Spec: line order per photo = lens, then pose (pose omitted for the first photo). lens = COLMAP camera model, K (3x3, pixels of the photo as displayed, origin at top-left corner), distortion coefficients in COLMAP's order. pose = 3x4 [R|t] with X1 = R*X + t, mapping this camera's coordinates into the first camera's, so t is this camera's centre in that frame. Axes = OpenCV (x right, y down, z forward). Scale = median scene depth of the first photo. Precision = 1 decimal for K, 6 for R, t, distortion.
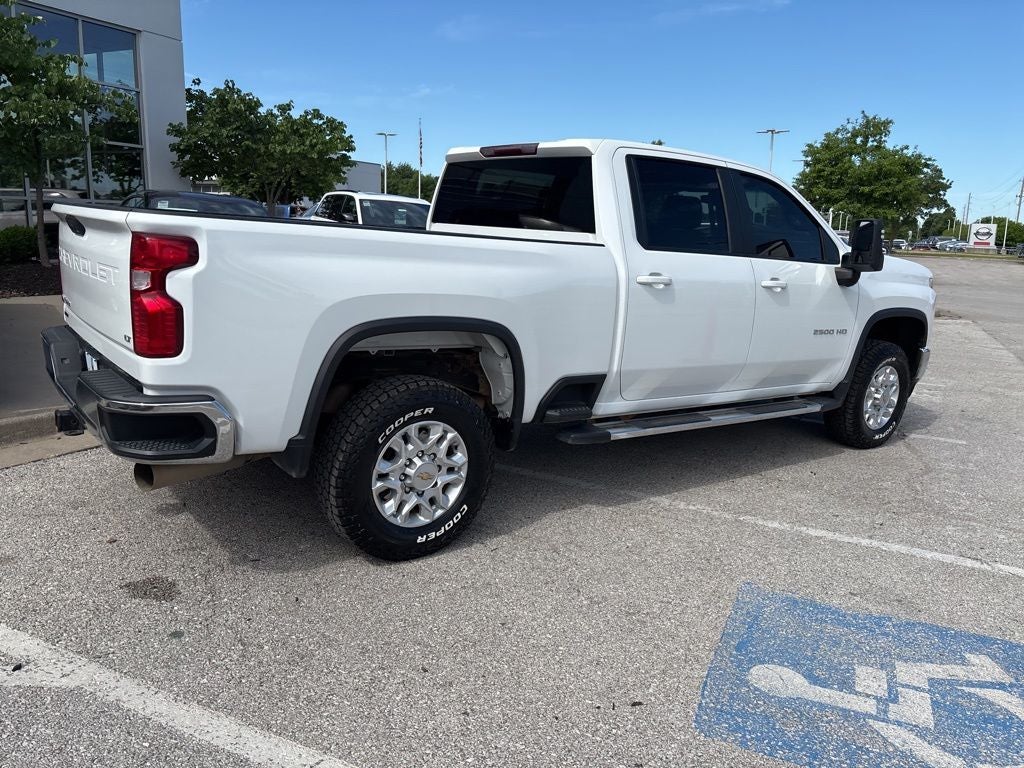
lens RADIAL K [[775.5, 0, 511.6], [0, 775.5, 377.1], [0, 0, 1]] dist [0.048737, -0.061102]
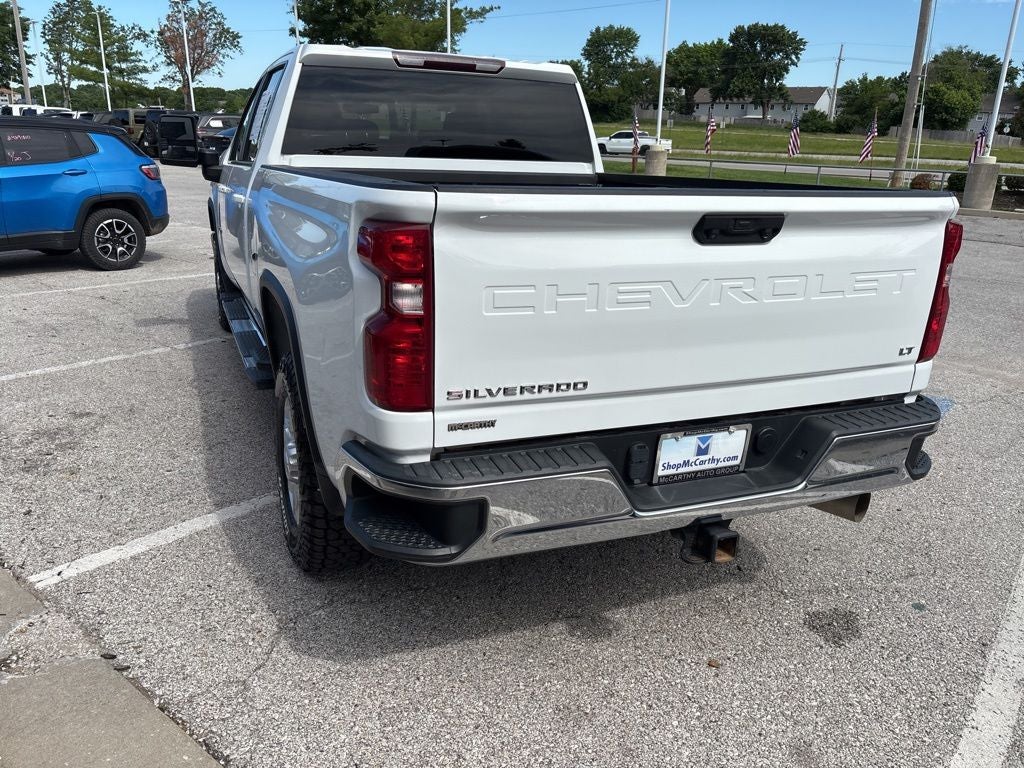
lens RADIAL K [[775.5, 0, 507.8], [0, 775.5, 391.0], [0, 0, 1]] dist [0.048737, -0.061102]
pose [[0.250819, -0.342201, 0.905532, -0.840311], [0.167437, 0.936671, 0.307591, -0.207082], [-0.953444, 0.074470, 0.292232, 0.716038]]
